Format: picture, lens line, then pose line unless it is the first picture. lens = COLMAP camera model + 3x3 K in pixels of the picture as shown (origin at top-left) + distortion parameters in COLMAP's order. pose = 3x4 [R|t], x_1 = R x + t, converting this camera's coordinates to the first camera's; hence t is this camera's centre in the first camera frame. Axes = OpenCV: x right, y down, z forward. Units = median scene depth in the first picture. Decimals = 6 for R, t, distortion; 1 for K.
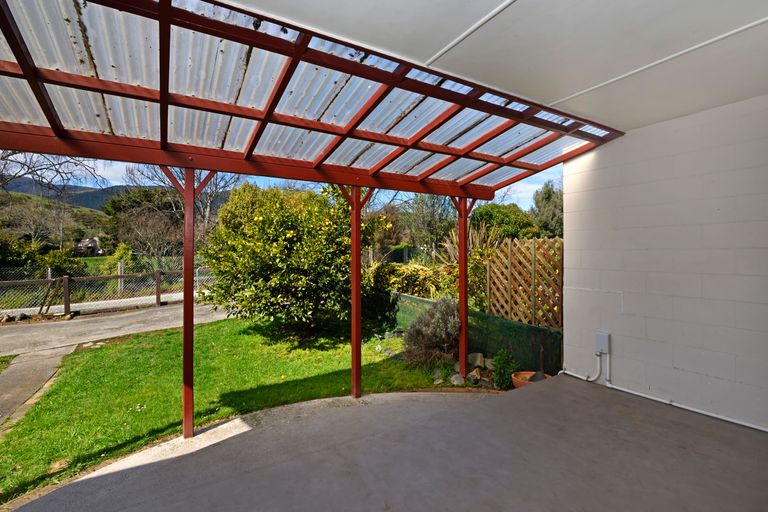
lens RADIAL K [[358.0, 0, 384.0], [0, 358.0, 256.0], [0, 0, 1]] dist [0.000728, 0.000036]
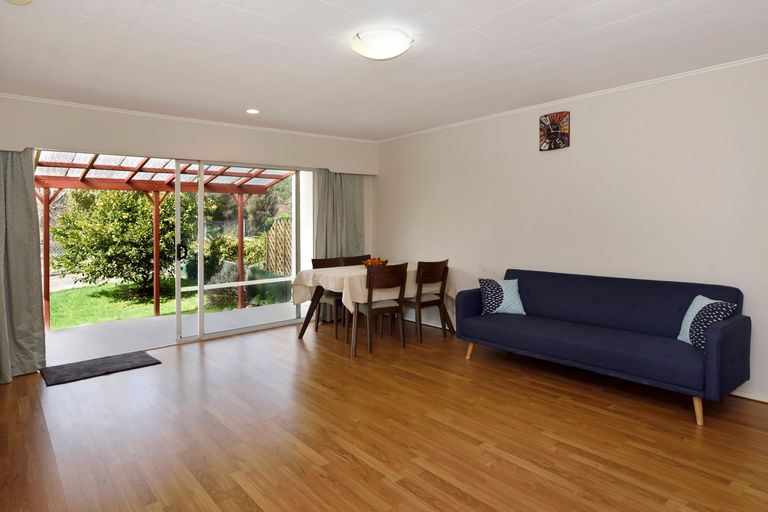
lens RADIAL K [[458.4, 0, 384.2], [0, 458.4, 219.9], [0, 0, 1]] dist [-0.001021, -0.000376]
pose [[0.985854, -0.011221, 0.167228, 0.410166], [0.013070, 0.999865, -0.009959, -0.018613], [-0.167093, 0.012004, 0.985868, -0.854166]]
